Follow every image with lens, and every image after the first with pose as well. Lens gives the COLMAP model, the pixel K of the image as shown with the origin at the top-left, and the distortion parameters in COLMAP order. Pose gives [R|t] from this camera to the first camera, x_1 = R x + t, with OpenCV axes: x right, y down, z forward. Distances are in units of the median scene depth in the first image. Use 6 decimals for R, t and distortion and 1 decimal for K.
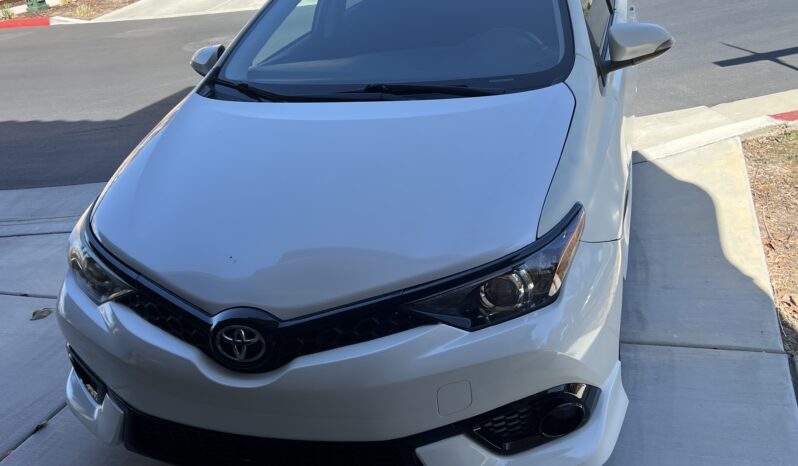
lens RADIAL K [[701.3, 0, 399.0], [0, 701.3, 233.0], [0, 0, 1]] dist [0.085220, -0.001509]
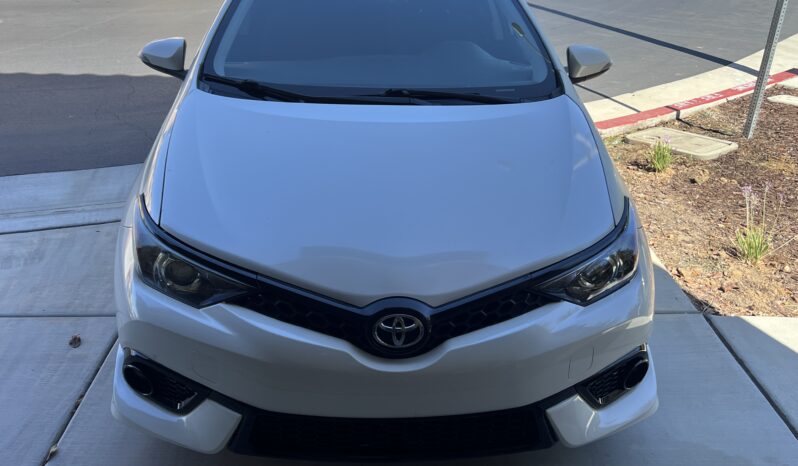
lens RADIAL K [[701.3, 0, 399.0], [0, 701.3, 233.0], [0, 0, 1]] dist [0.085220, -0.001509]
pose [[0.935588, -0.030266, 0.351793, -0.521787], [0.029849, 0.999533, 0.006610, 0.000505], [-0.351829, 0.004317, 0.936054, 0.000668]]
